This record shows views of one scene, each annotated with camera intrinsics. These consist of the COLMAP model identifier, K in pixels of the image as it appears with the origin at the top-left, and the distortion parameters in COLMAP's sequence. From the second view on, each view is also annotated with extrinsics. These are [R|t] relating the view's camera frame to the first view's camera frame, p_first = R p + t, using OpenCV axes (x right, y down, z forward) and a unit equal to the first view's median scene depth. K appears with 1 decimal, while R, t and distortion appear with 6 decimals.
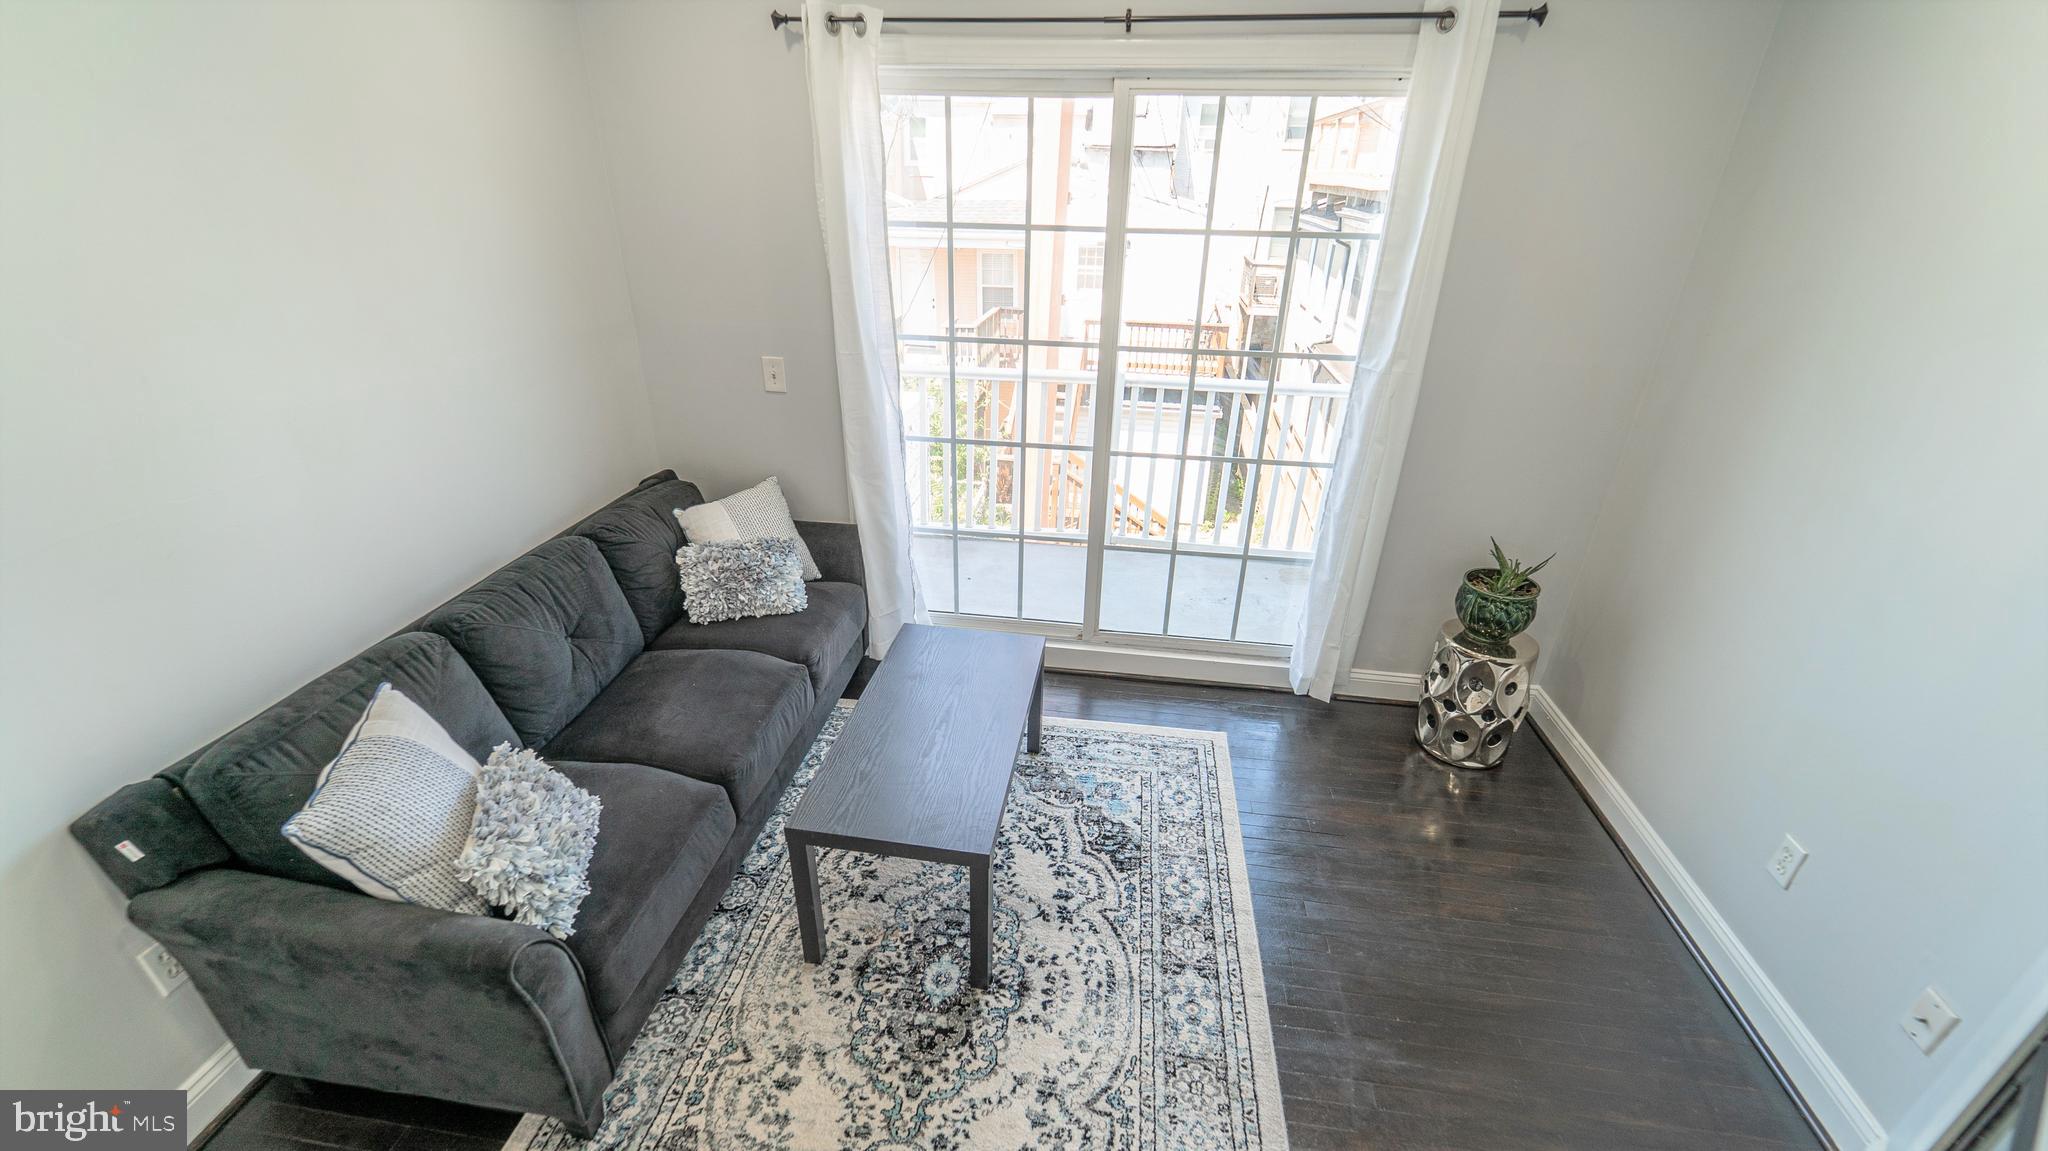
lens RADIAL K [[846.0, 0, 1014.4], [0, 846.0, 586.3], [0, 0, 1]] dist [0.001704, -0.000063]
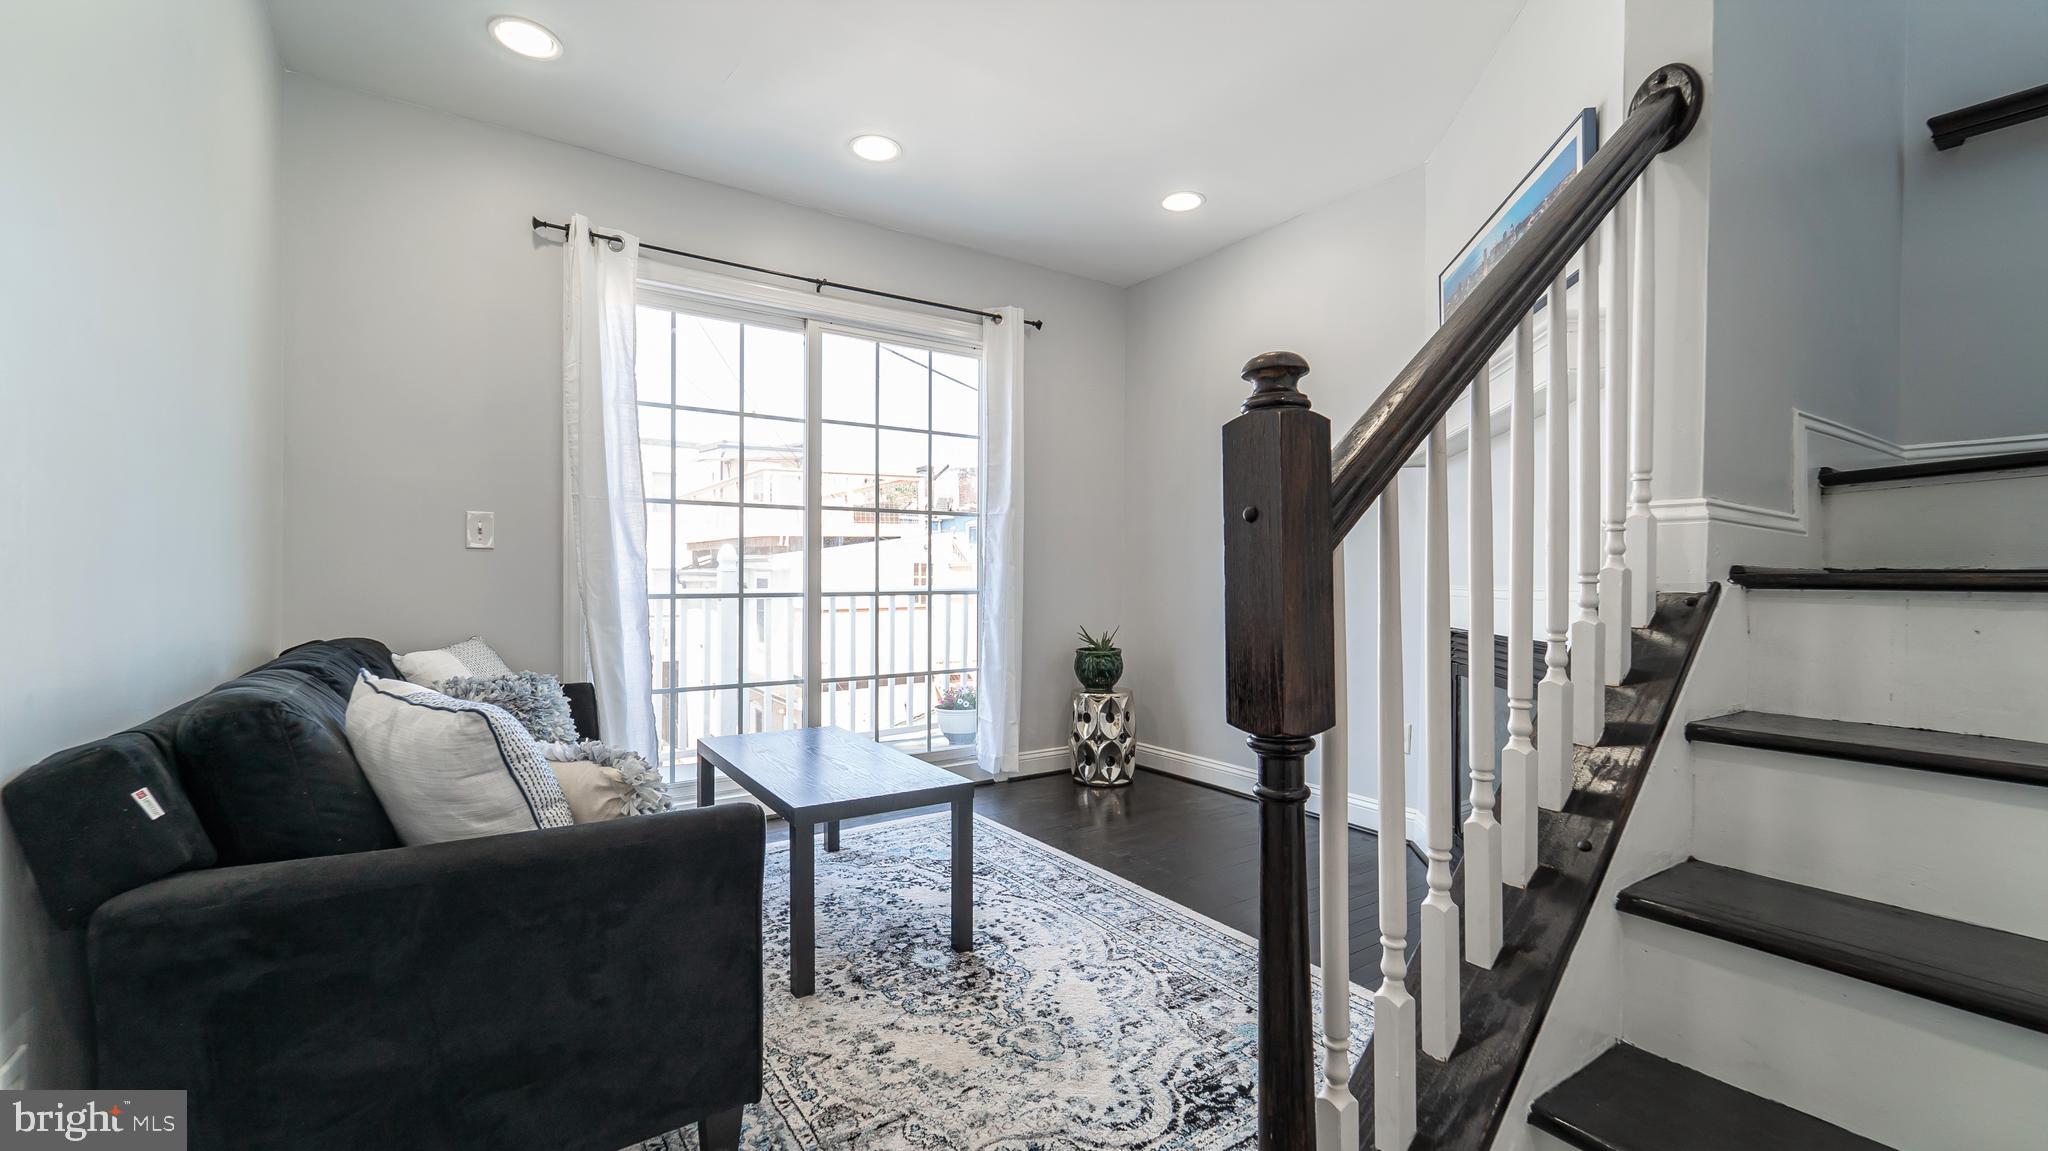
lens RADIAL K [[852.5, 0, 1024.0], [0, 852.5, 575.5], [0, 0, 1]] dist [-0.000216, -0.000090]
pose [[0.736490, -0.015360, 0.676274, -0.589838], [0.307544, 0.898046, -0.314531, 0.342777], [-0.602494, 0.439633, 0.666126, 0.026817]]
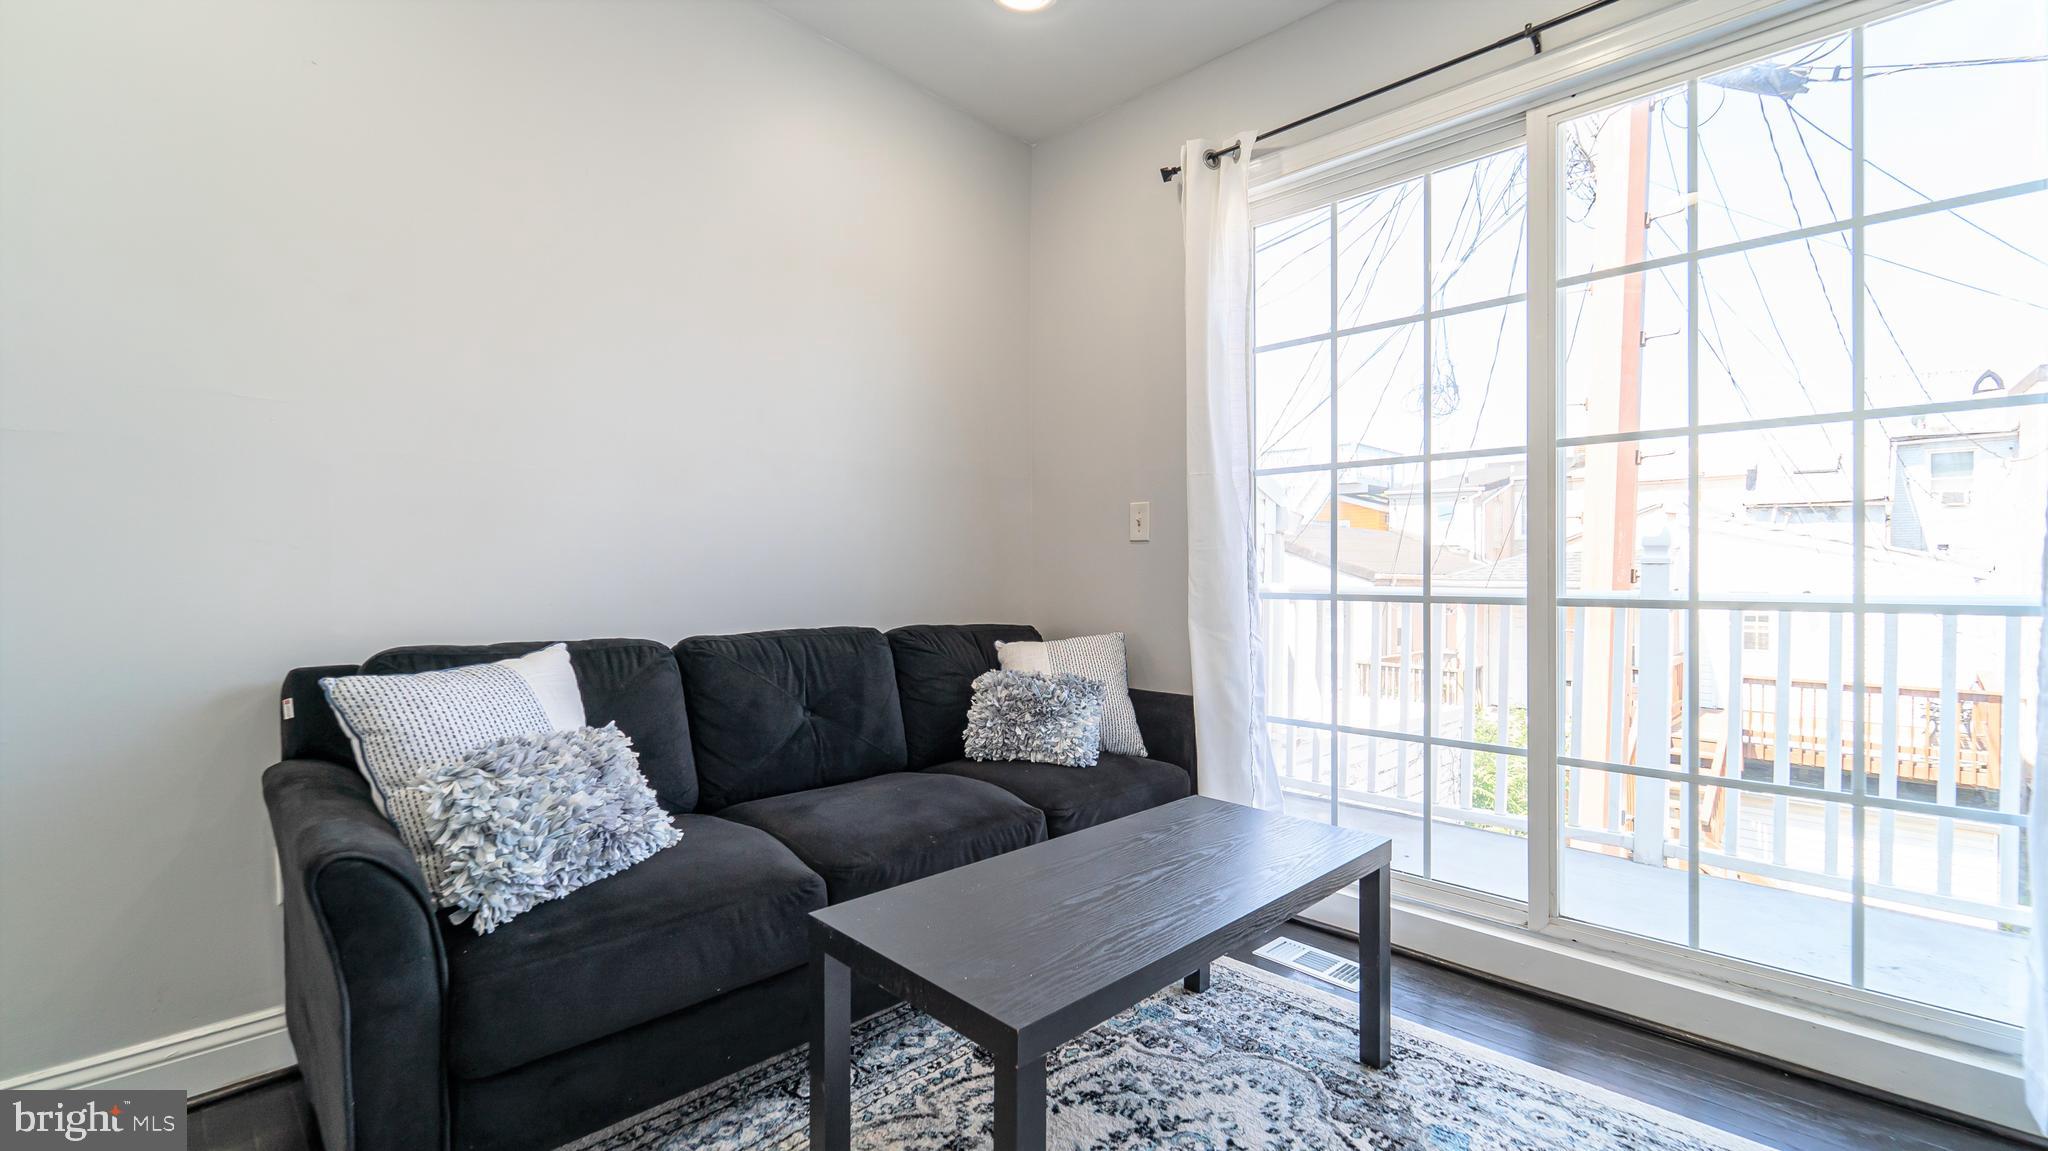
lens RADIAL K [[870.3, 0, 1081.9], [0, 870.3, 567.2], [0, 0, 1]] dist [0.000802, 0.000133]
pose [[0.822712, -0.016041, -0.568233, 0.234590], [-0.243524, 0.893287, -0.377802, 0.194298], [0.513655, 0.449200, 0.731011, 0.380844]]
